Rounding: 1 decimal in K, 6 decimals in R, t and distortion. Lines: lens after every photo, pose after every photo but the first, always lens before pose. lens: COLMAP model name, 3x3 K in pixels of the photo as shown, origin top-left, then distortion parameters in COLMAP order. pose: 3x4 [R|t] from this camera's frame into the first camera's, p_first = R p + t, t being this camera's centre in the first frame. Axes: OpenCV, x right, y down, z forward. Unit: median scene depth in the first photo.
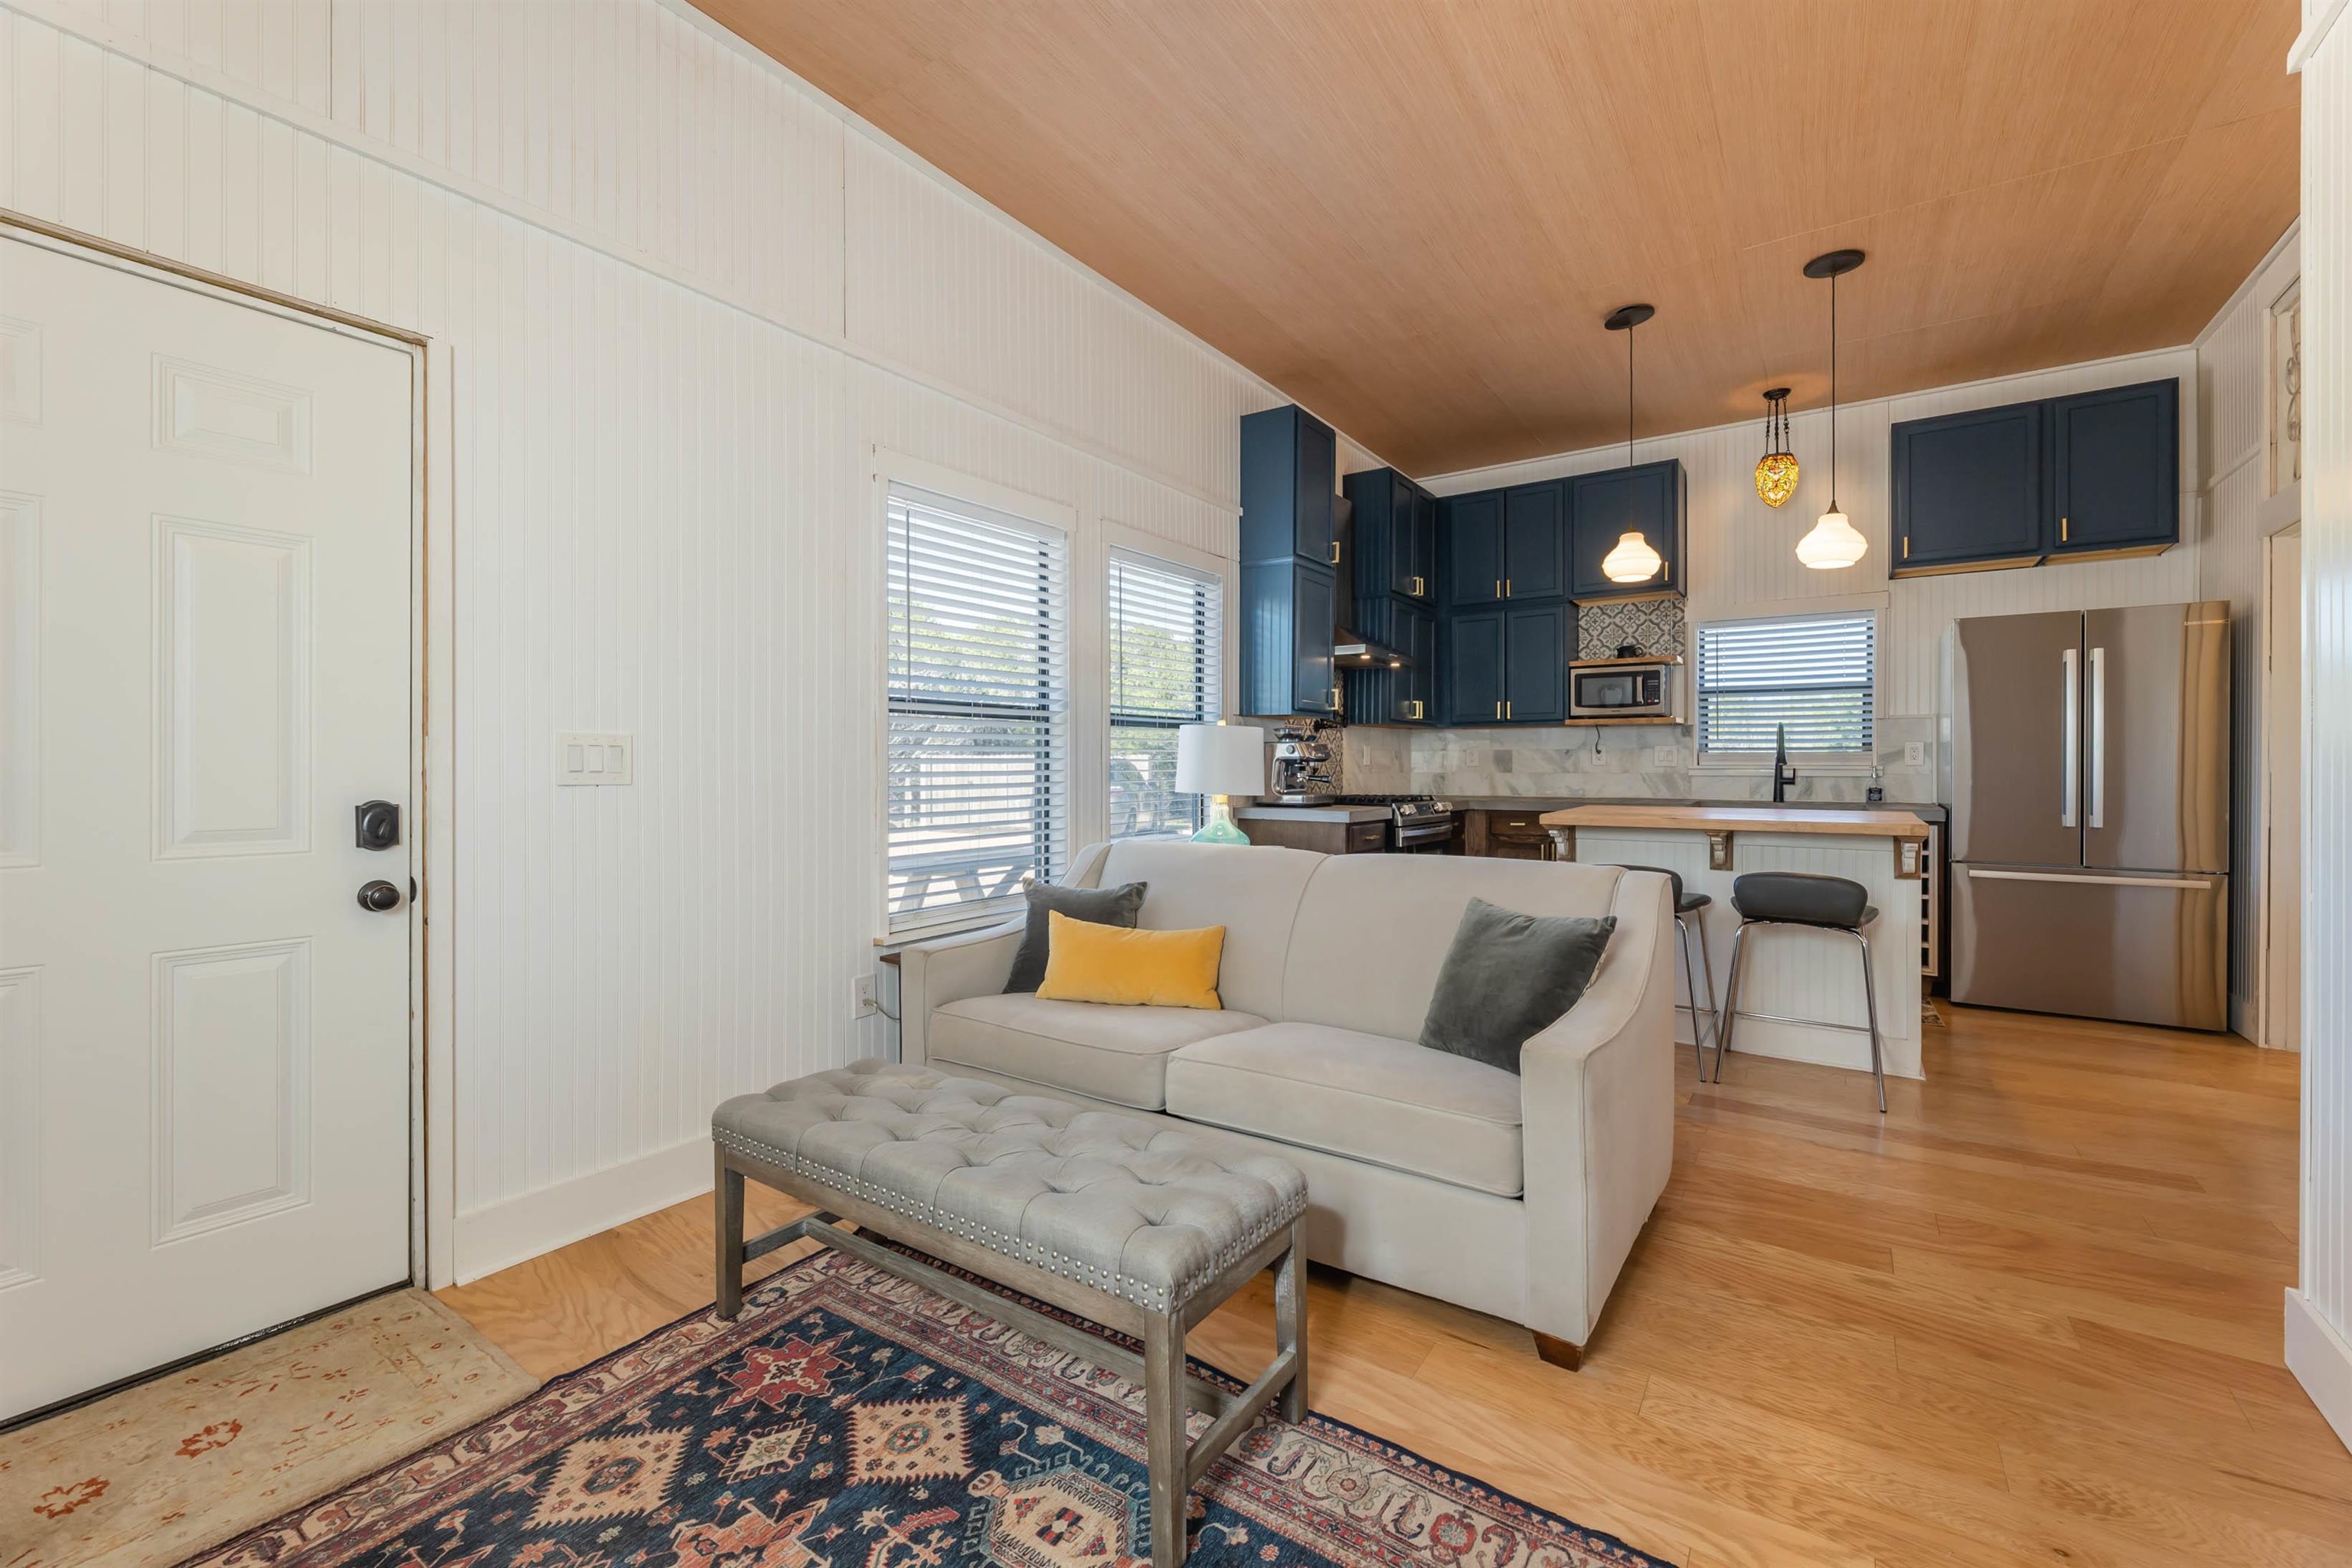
lens RADIAL K [[944.3, 0, 1163.1], [0, 944.3, 772.7], [0, 0, 1]] dist [0.002405, -0.000675]
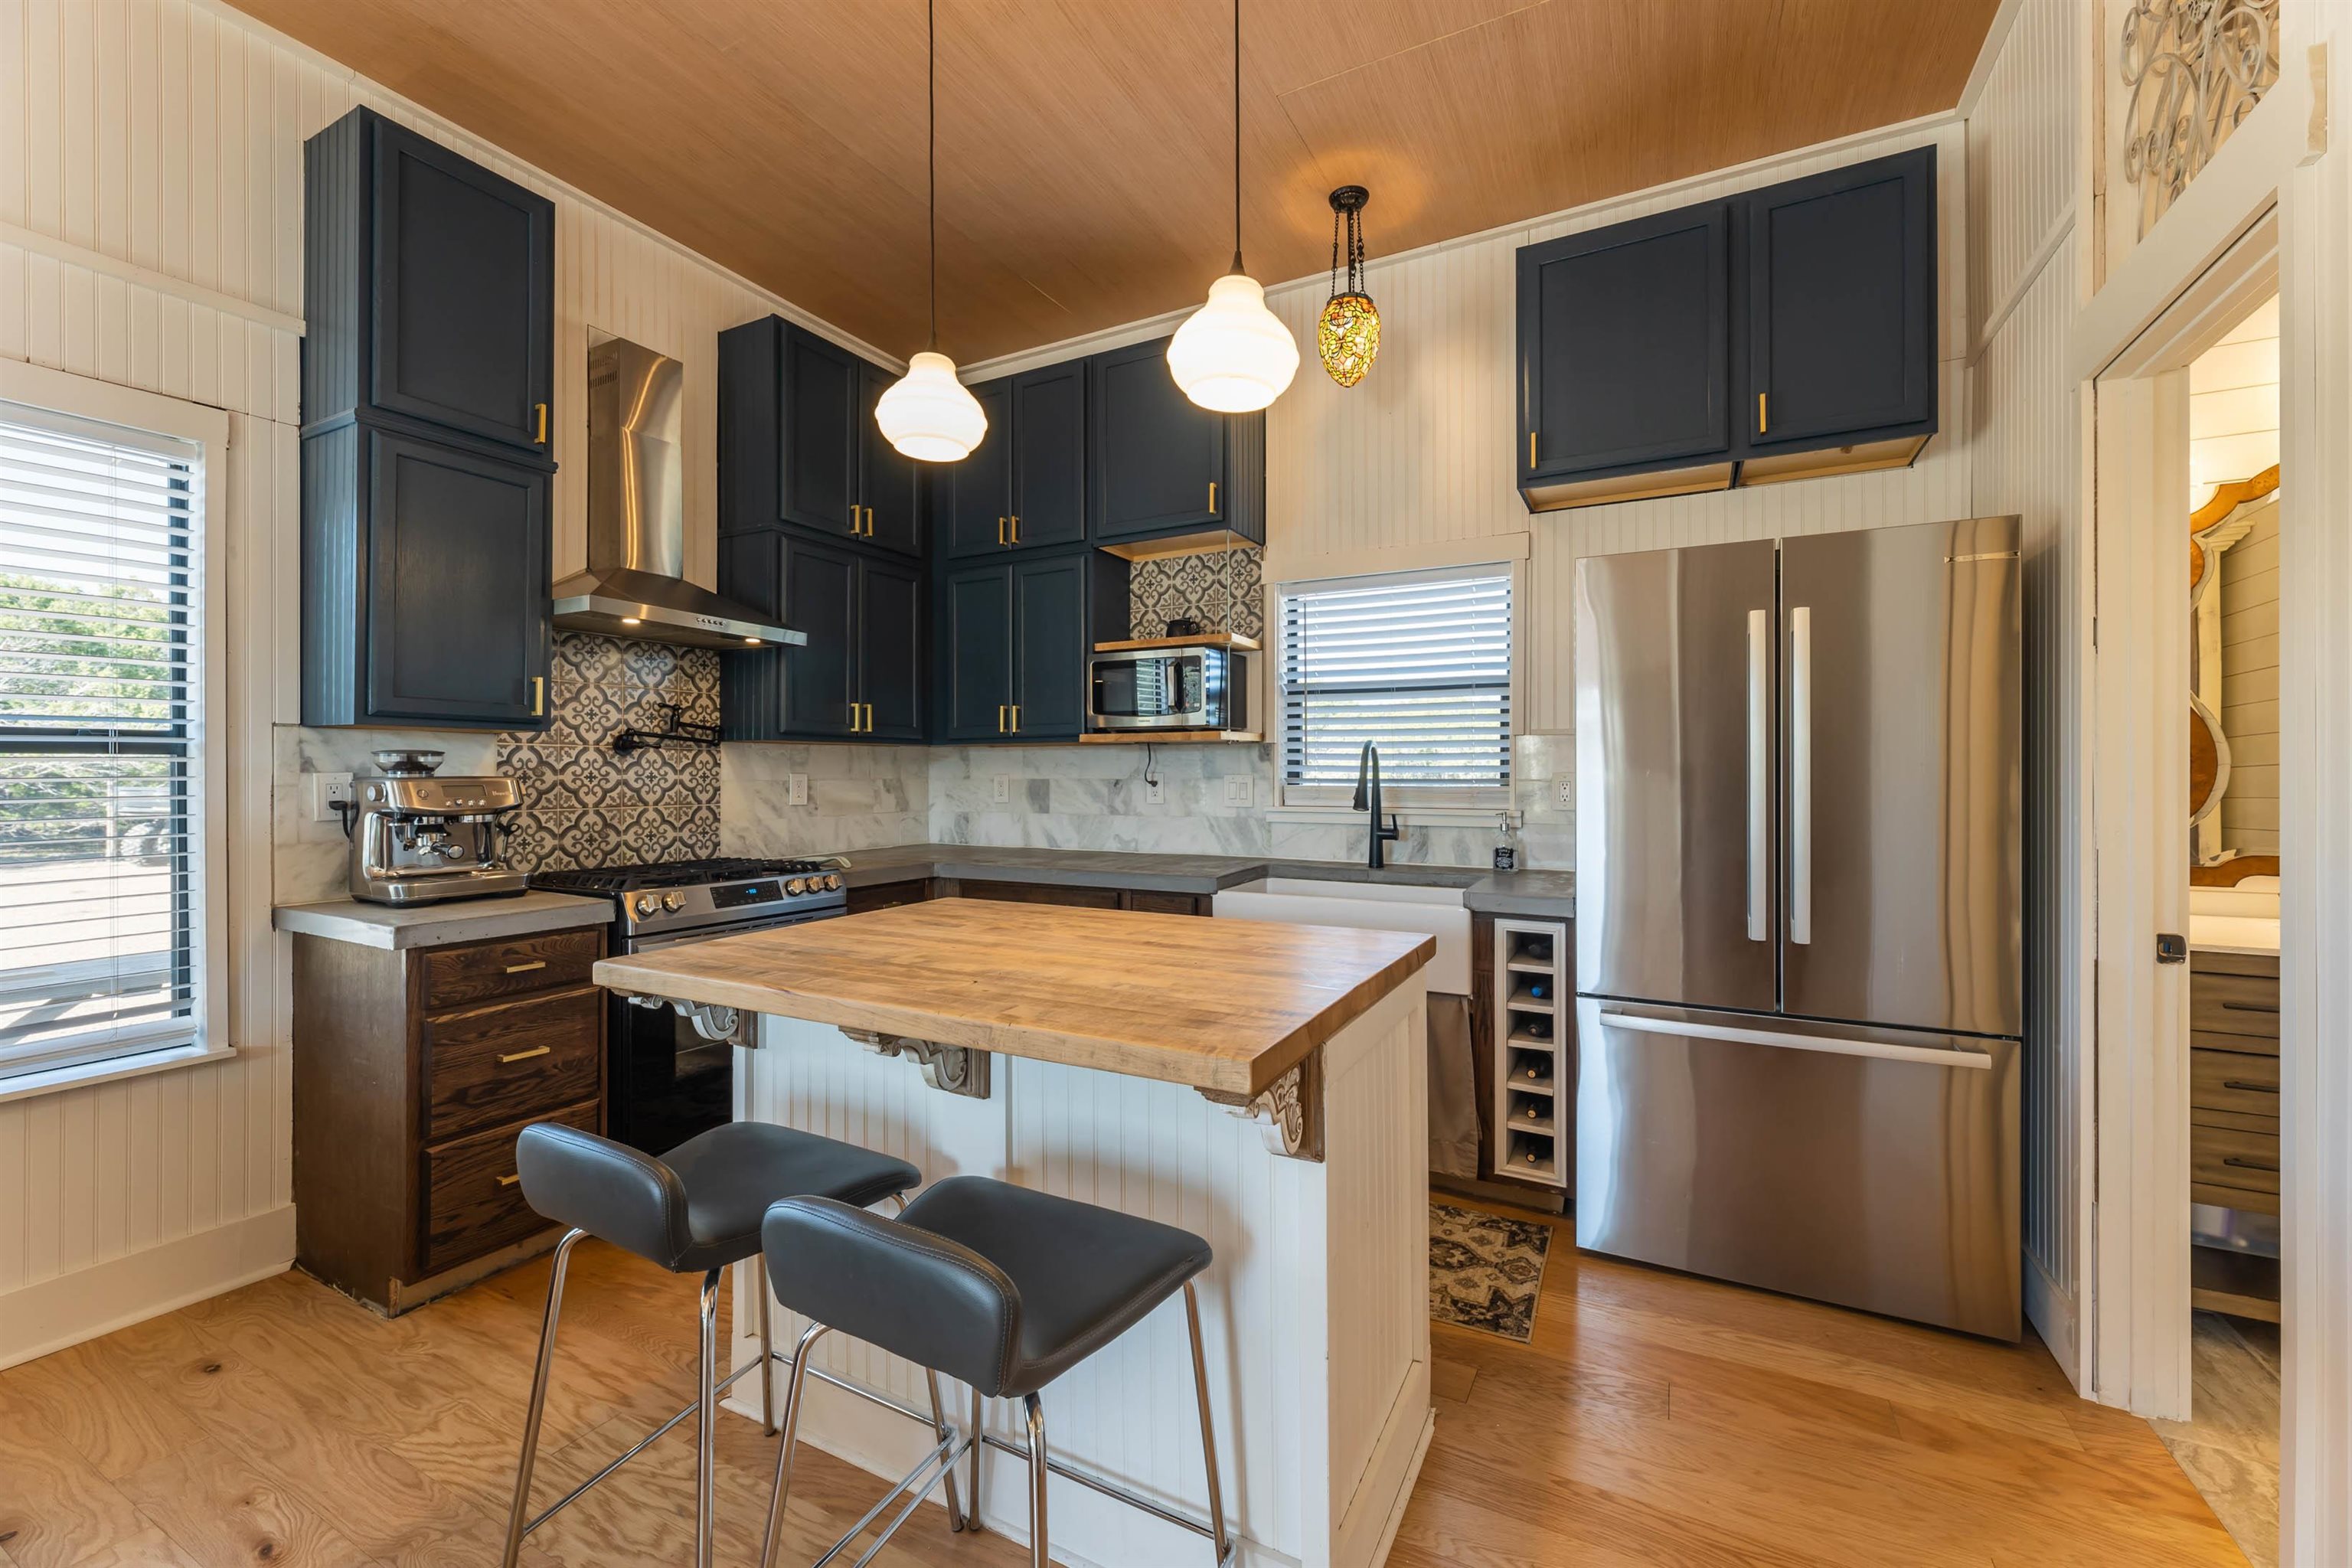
lens RADIAL K [[944.3, 0, 1156.5], [0, 944.3, 777.6], [0, 0, 1]] dist [0.002405, -0.000675]
pose [[0.993140, -0.002195, 0.116908, 0.453189], [0.002717, 0.999987, -0.004309, -0.027411], [-0.116897, 0.004597, 0.993133, 0.411599]]
